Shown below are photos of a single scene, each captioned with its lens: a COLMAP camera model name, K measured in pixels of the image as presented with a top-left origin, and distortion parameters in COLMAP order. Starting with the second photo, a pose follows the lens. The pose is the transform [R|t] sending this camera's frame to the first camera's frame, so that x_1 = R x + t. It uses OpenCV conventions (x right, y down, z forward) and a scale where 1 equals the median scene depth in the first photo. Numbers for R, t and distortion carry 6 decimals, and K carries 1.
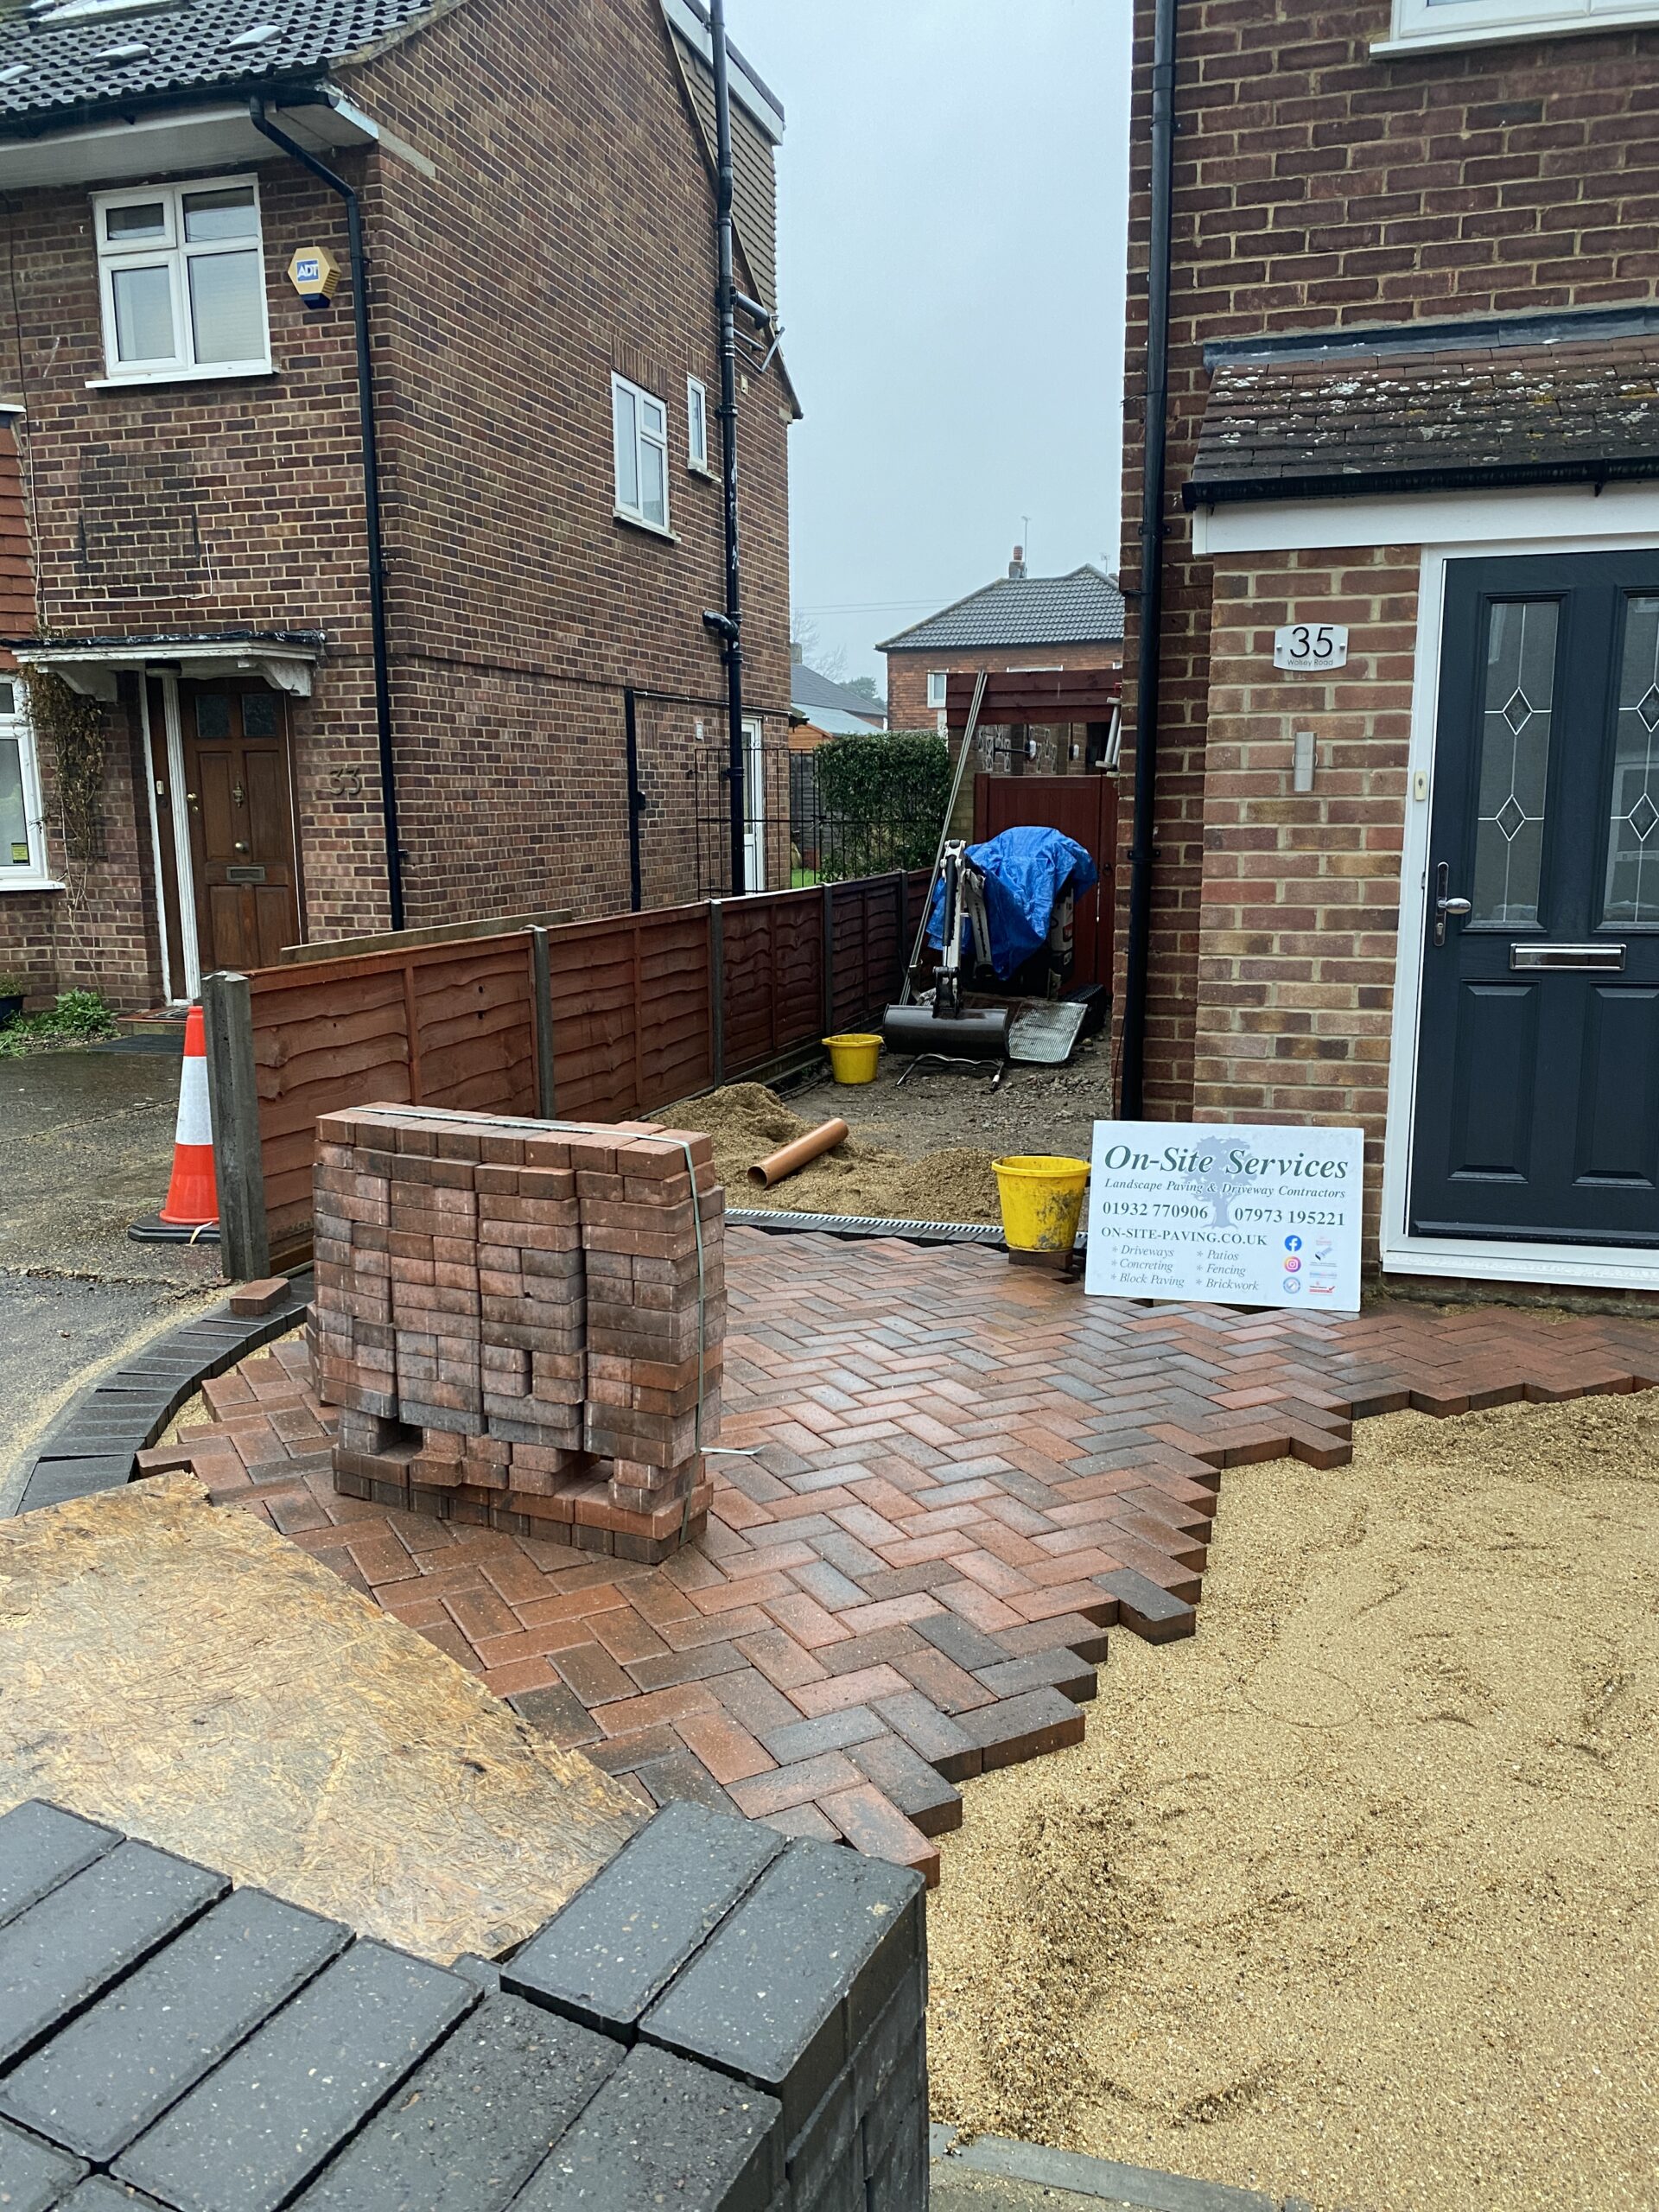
lens RADIAL K [[1675.3, 0, 842.7], [0, 1675.3, 1117.7], [0, 0, 1]] dist [0.032222, -0.024158]
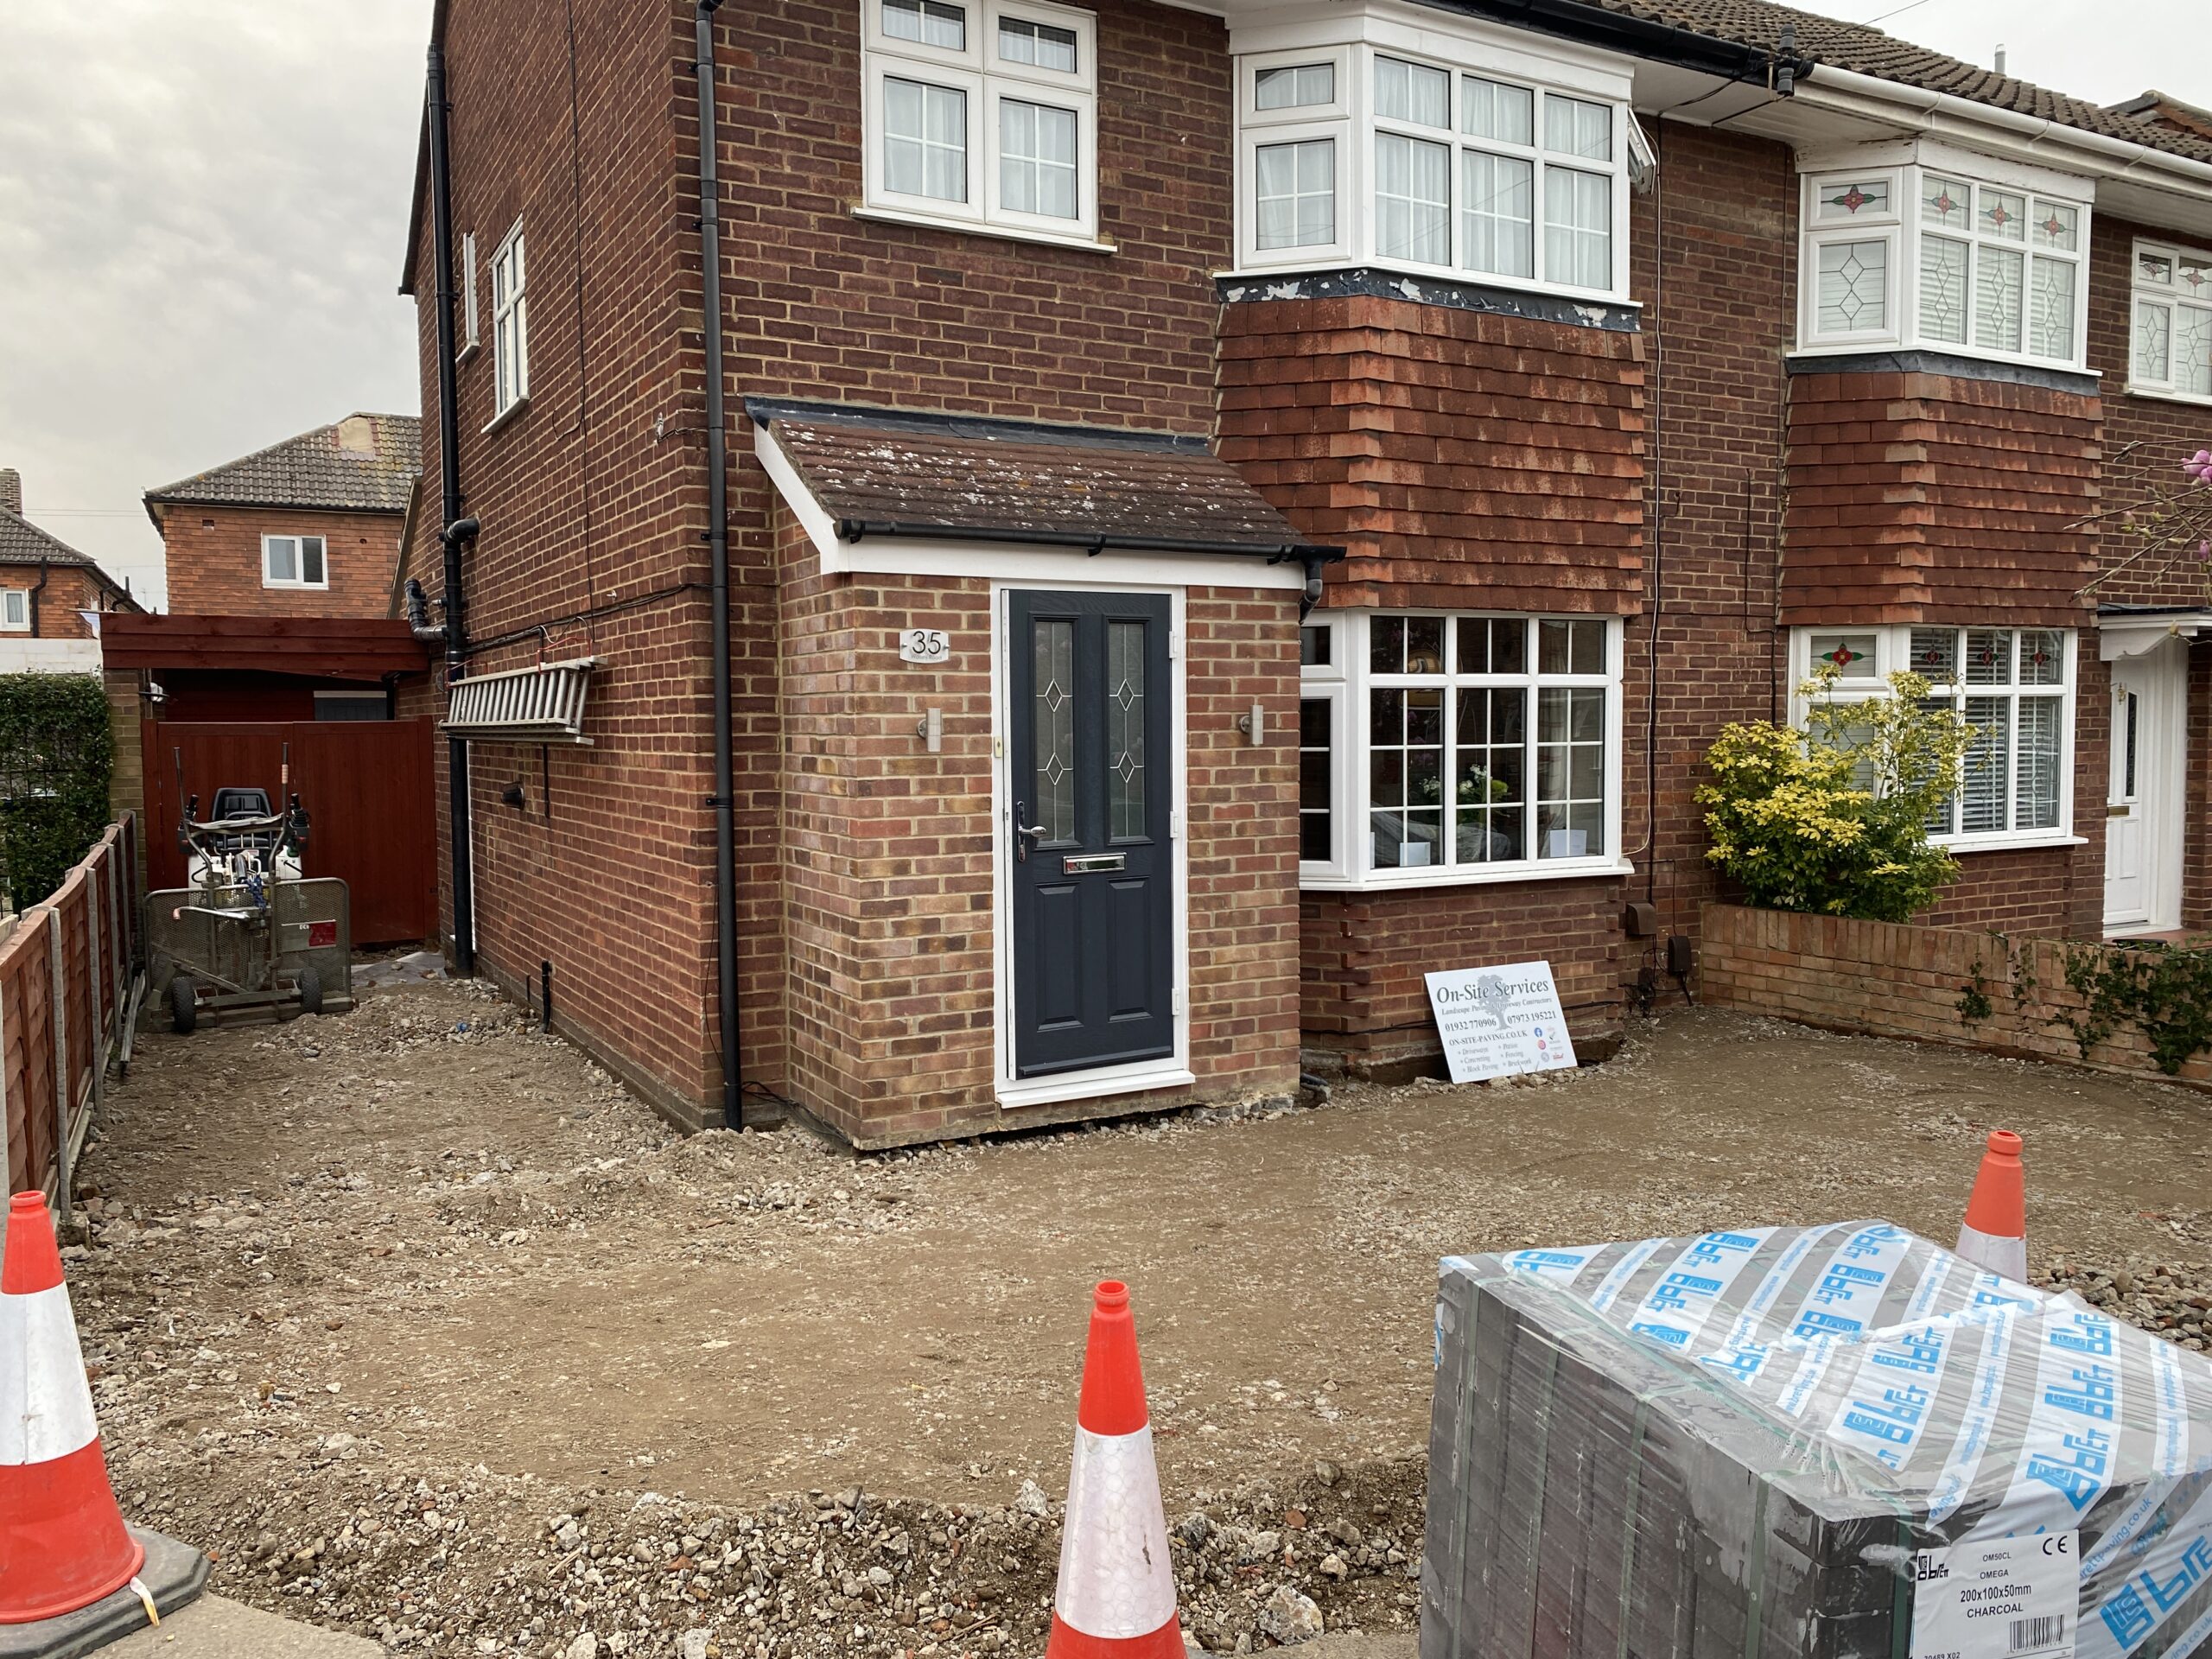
lens RADIAL K [[1675.3, 0, 1096.5], [0, 1675.3, 834.1], [0, 0, 1]] dist [0.032222, -0.024158]
pose [[0.710438, -0.048060, 0.702117, -0.547666], [0.136160, 0.988201, -0.070131, -0.019126], [-0.690463, 0.145424, 0.708599, -0.014152]]
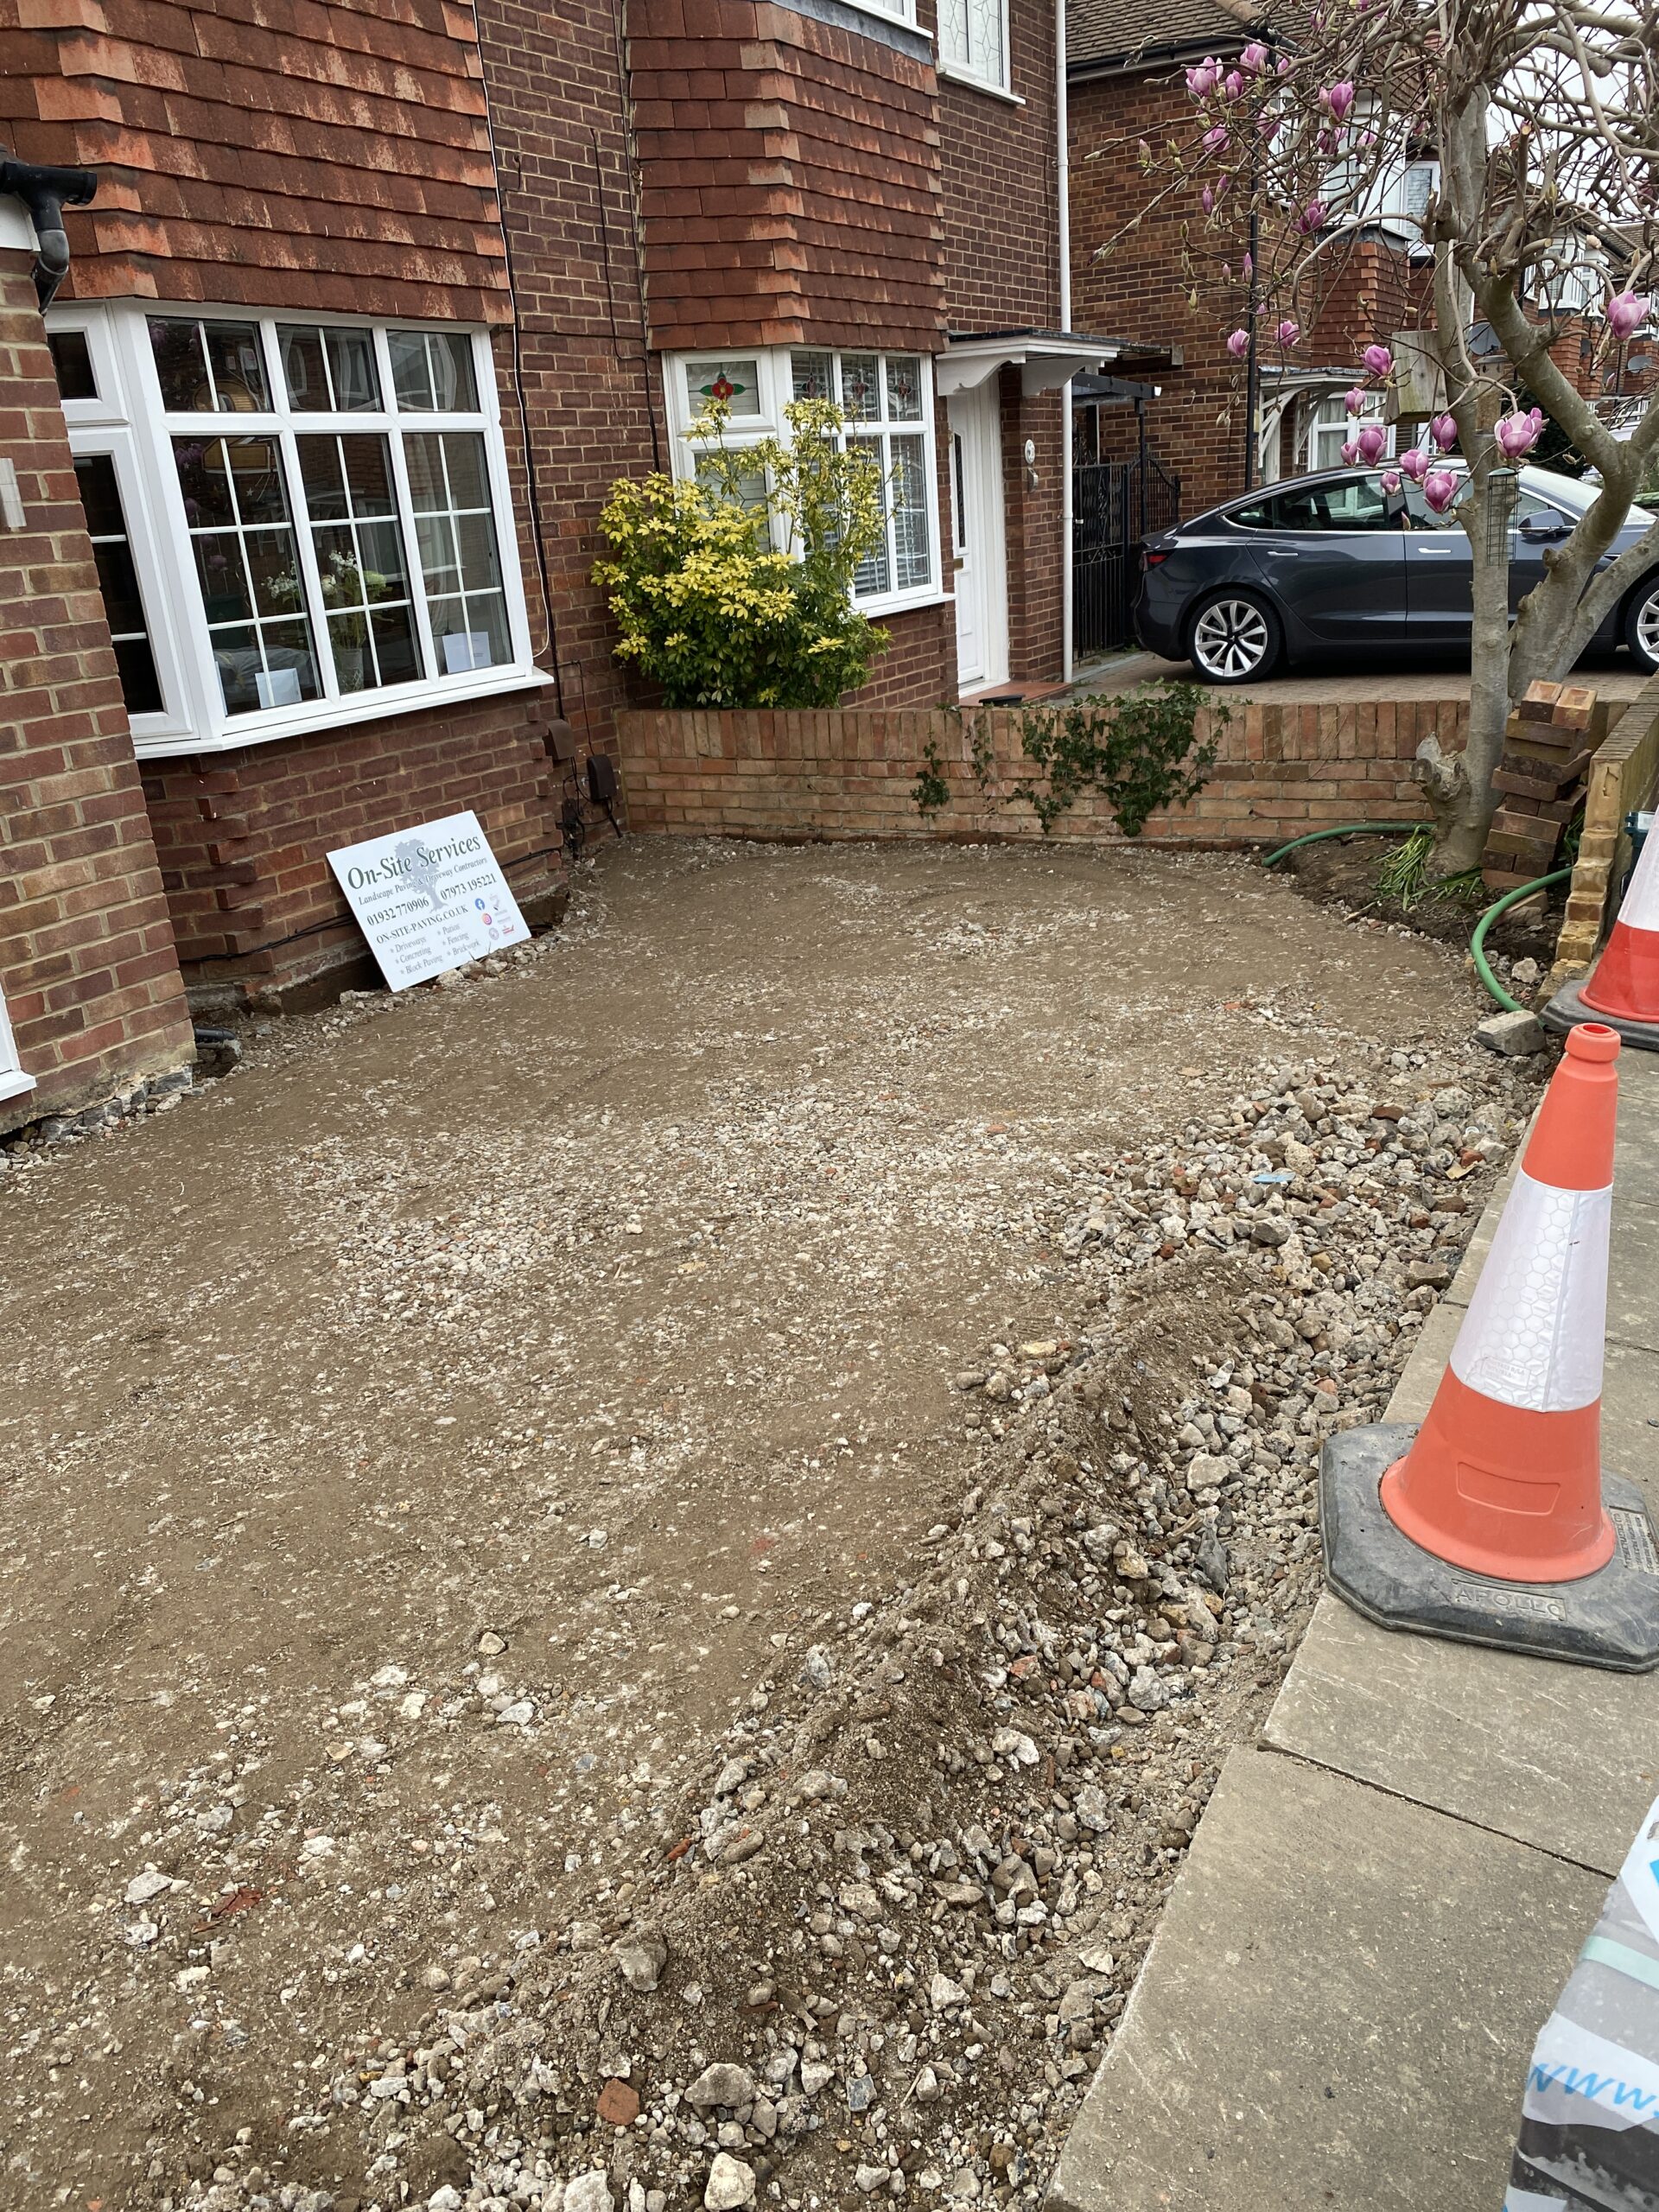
lens RADIAL K [[1675.3, 0, 831.2], [0, 1675.3, 1097.2], [0, 0, 1]] dist [0.032222, -0.024158]
pose [[0.223041, -0.342135, 0.912796, -0.246441], [0.250556, 0.925046, 0.285503, -0.048004], [-0.942059, 0.165028, 0.292047, 0.288819]]
